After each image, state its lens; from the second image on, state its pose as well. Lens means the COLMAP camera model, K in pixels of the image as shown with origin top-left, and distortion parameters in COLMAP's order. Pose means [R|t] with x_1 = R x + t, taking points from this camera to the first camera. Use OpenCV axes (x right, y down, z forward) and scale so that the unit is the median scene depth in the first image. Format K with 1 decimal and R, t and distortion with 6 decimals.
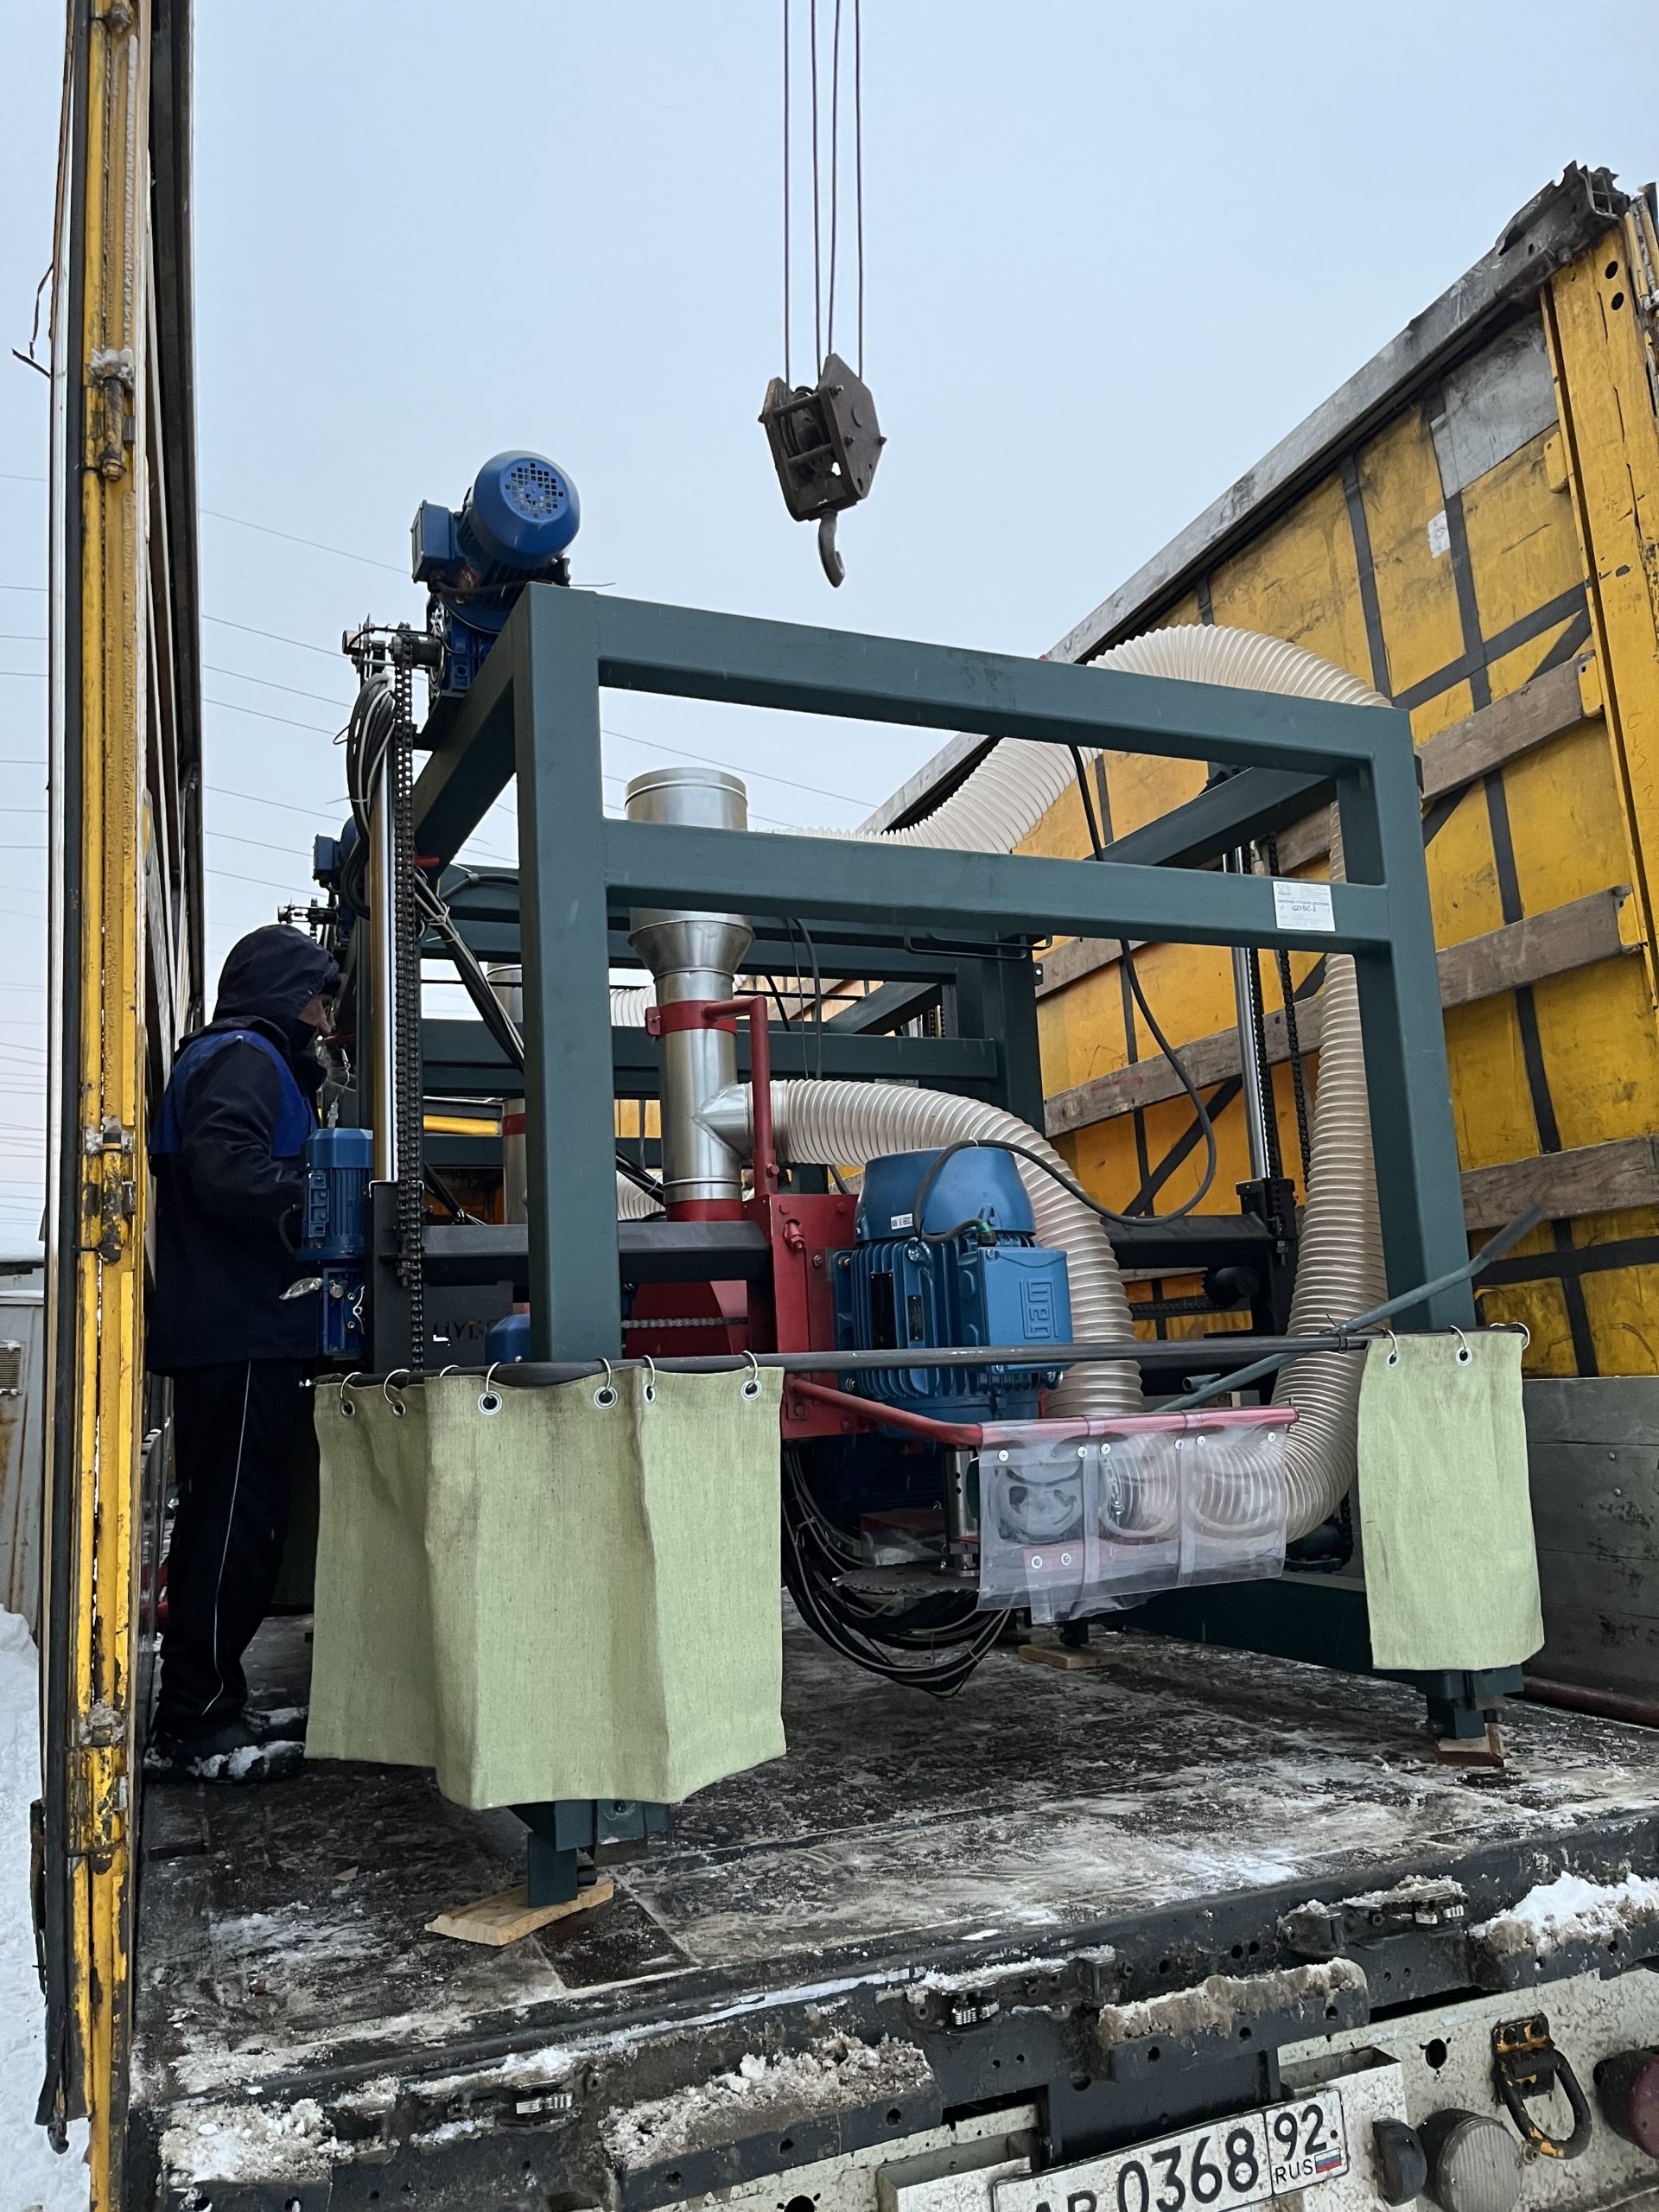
lens RADIAL K [[1678.0, 0, 823.0], [0, 1678.0, 1106.2], [0, 0, 1]] dist [0.044945, -0.093845]
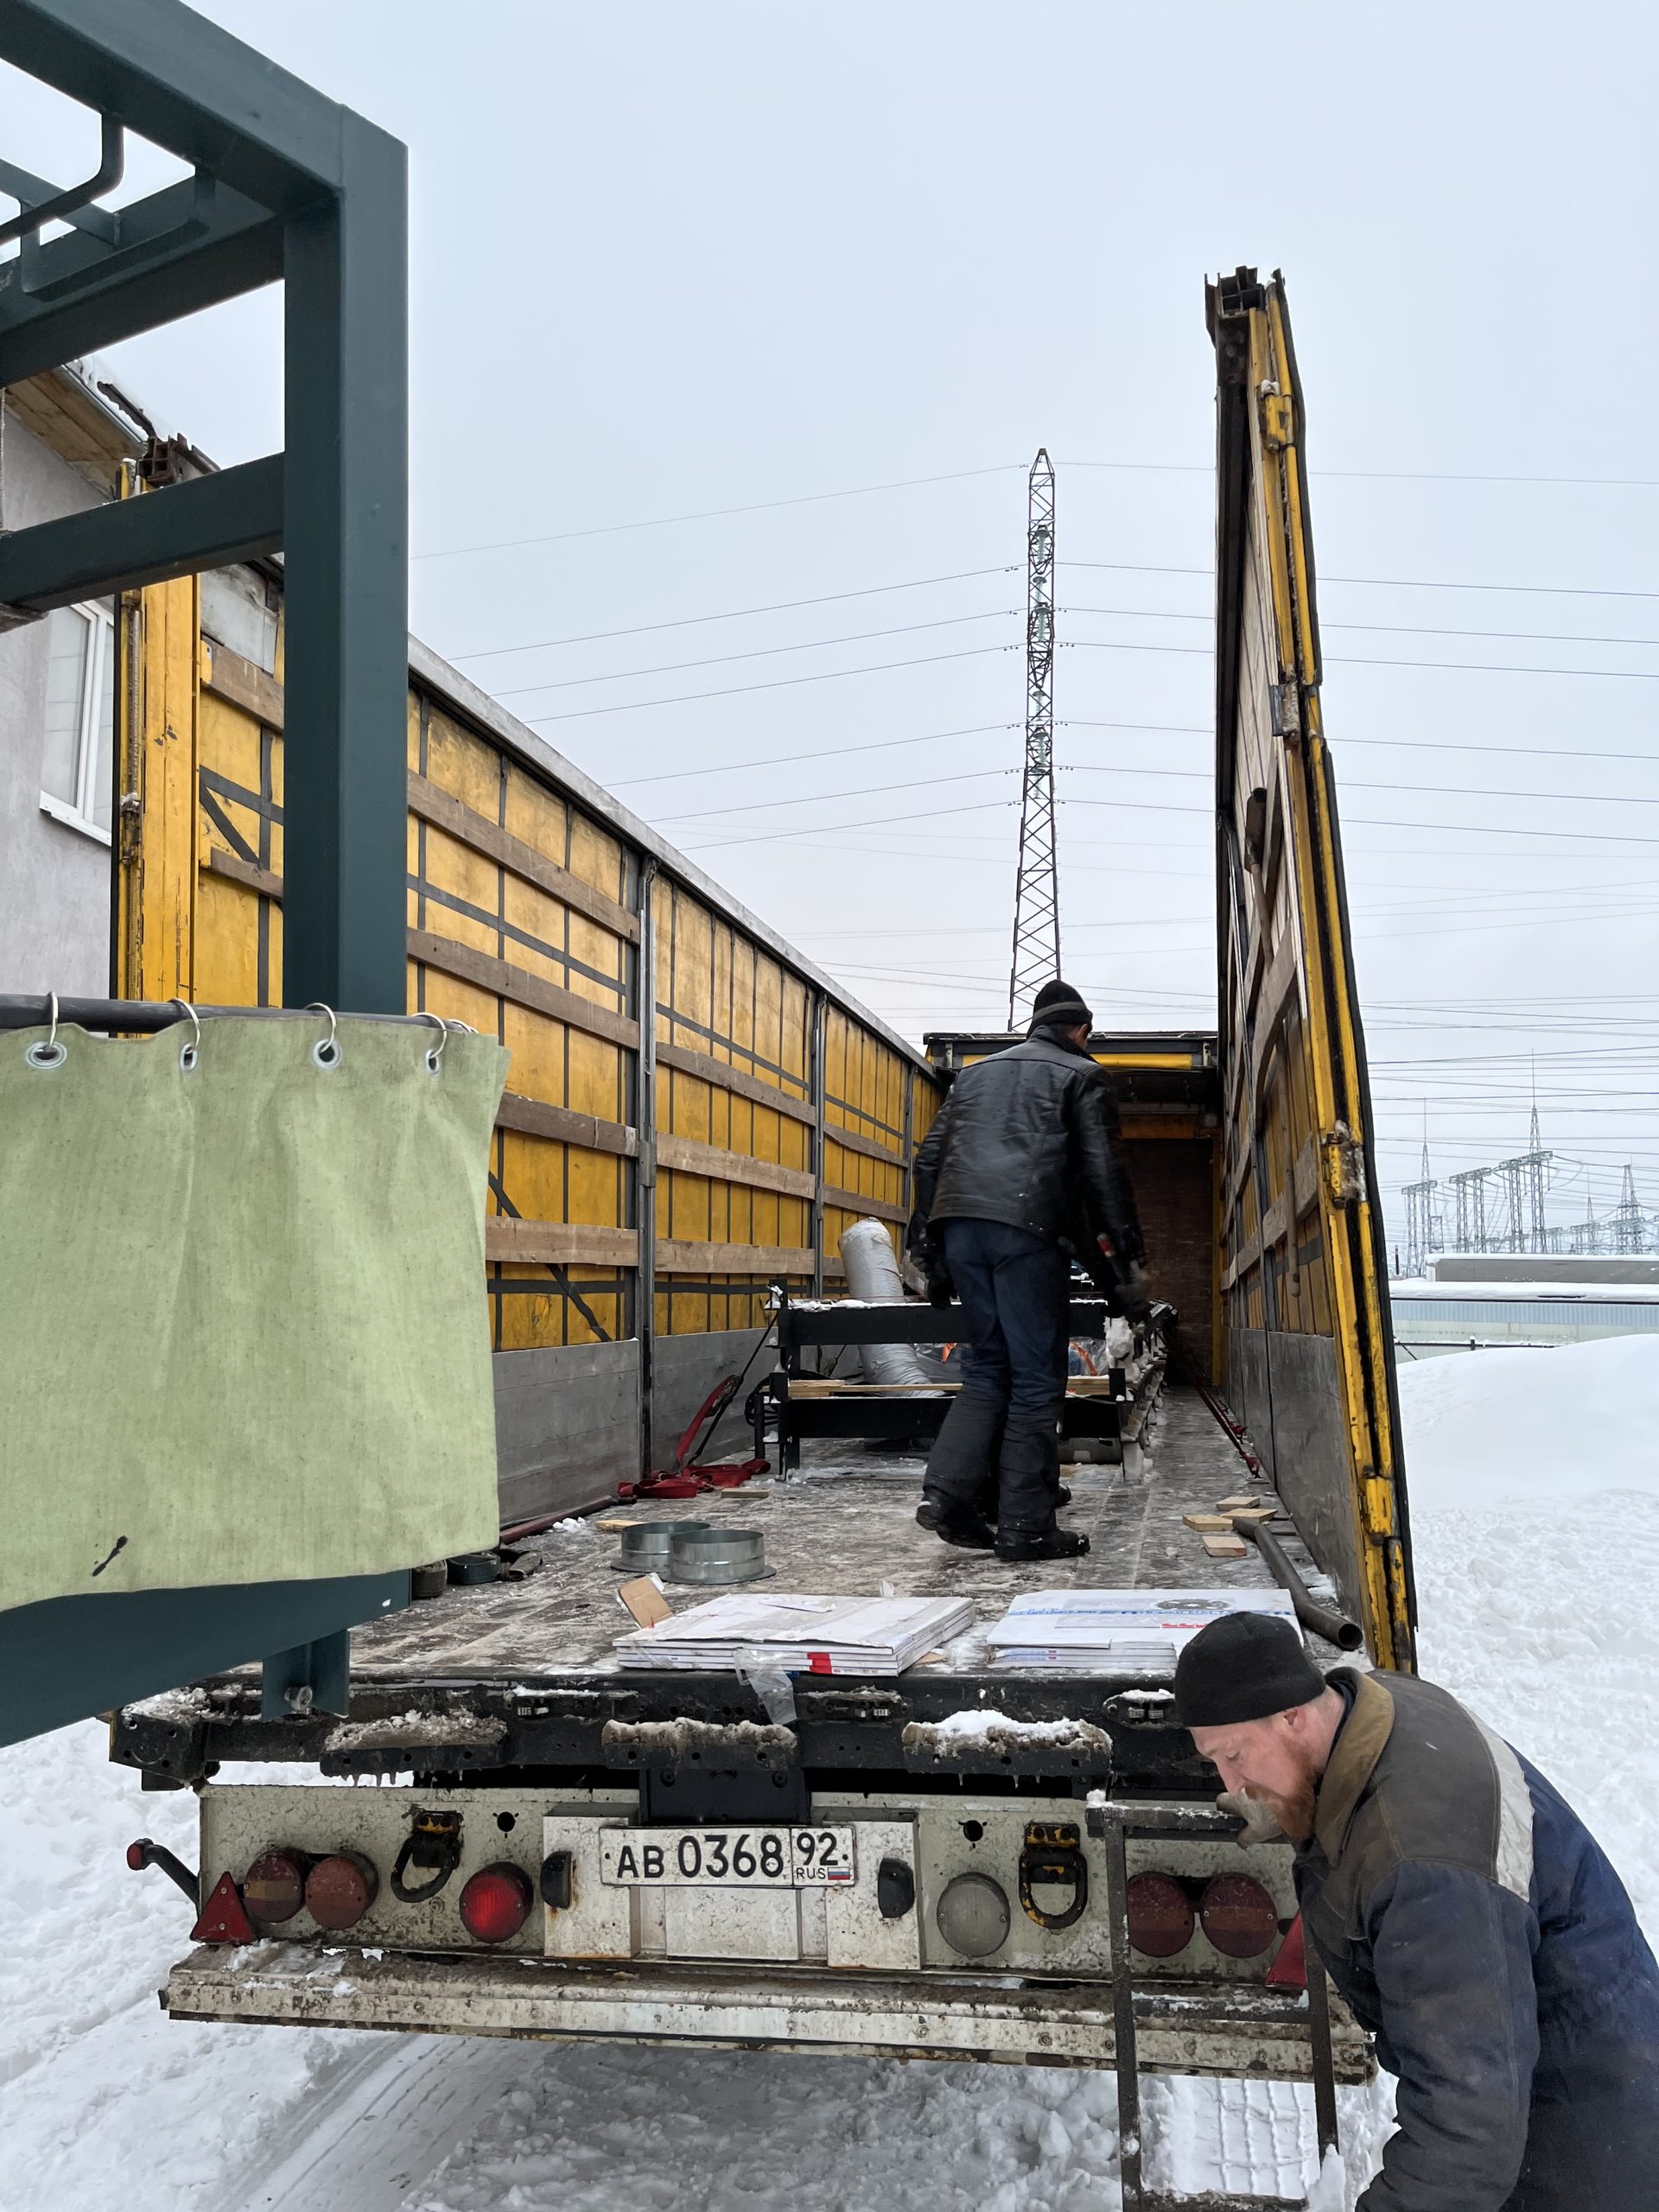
lens RADIAL K [[1678.0, 0, 818.8], [0, 1678.0, 1103.9], [0, 0, 1]] dist [0.044945, -0.093845]
pose [[0.840018, -0.047515, -0.540474, 1.131538], [0.080815, 0.996003, 0.038043, -0.097139], [0.536506, -0.075635, 0.840500, -0.195346]]
